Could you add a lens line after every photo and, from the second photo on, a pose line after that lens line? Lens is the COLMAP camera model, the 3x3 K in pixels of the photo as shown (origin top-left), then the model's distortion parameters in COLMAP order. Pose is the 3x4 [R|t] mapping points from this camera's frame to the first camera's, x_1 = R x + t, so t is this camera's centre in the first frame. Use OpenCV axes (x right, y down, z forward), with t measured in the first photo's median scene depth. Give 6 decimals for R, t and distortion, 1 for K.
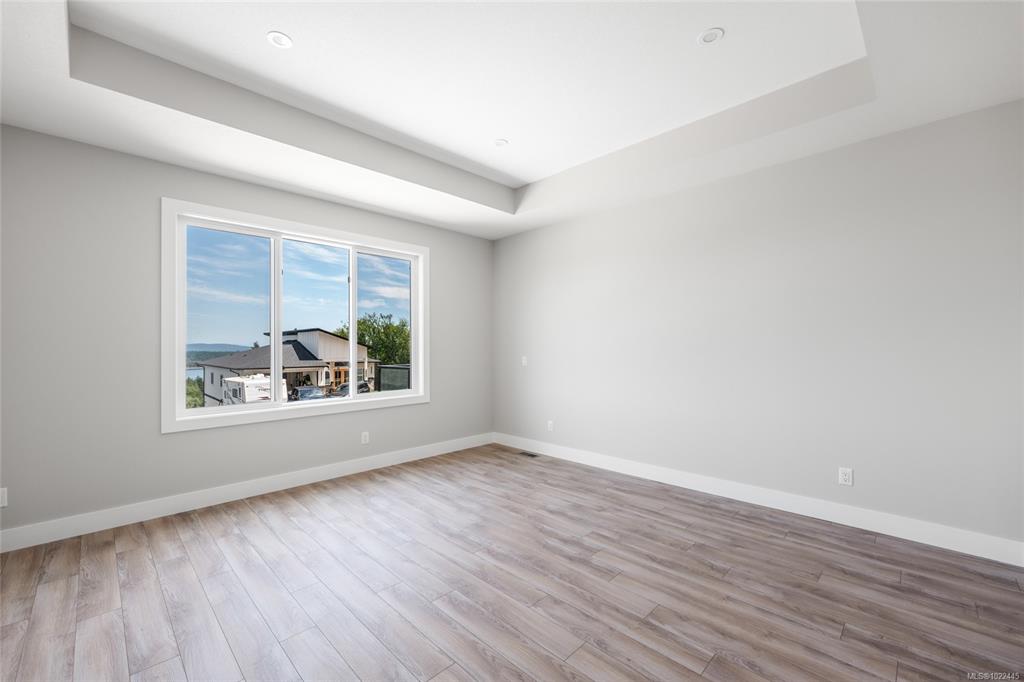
lens RADIAL K [[419.1, 0, 512.0], [0, 419.1, 341.0], [0, 0, 1]] dist [0.001668, -0.000075]
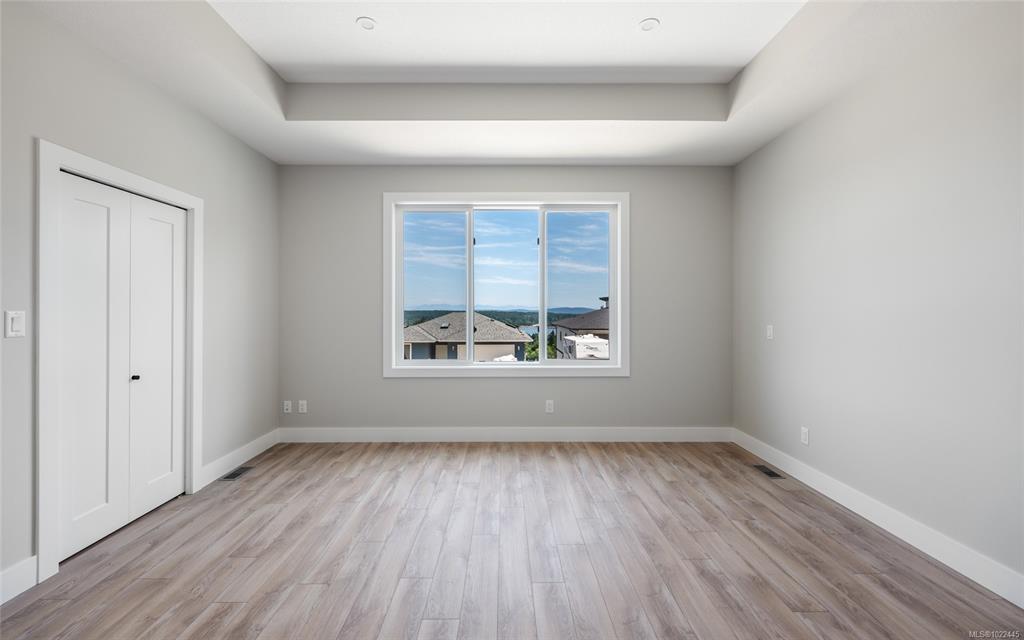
lens RADIAL K [[420.2, 0, 504.3], [0, 420.2, 307.3], [0, 0, 1]] dist [0.000356, -0.000306]
pose [[0.710387, -0.001993, -0.703808, 0.270459], [0.006629, 0.999971, 0.003858, 0.003143], [0.703780, -0.007406, 0.710380, 0.283542]]
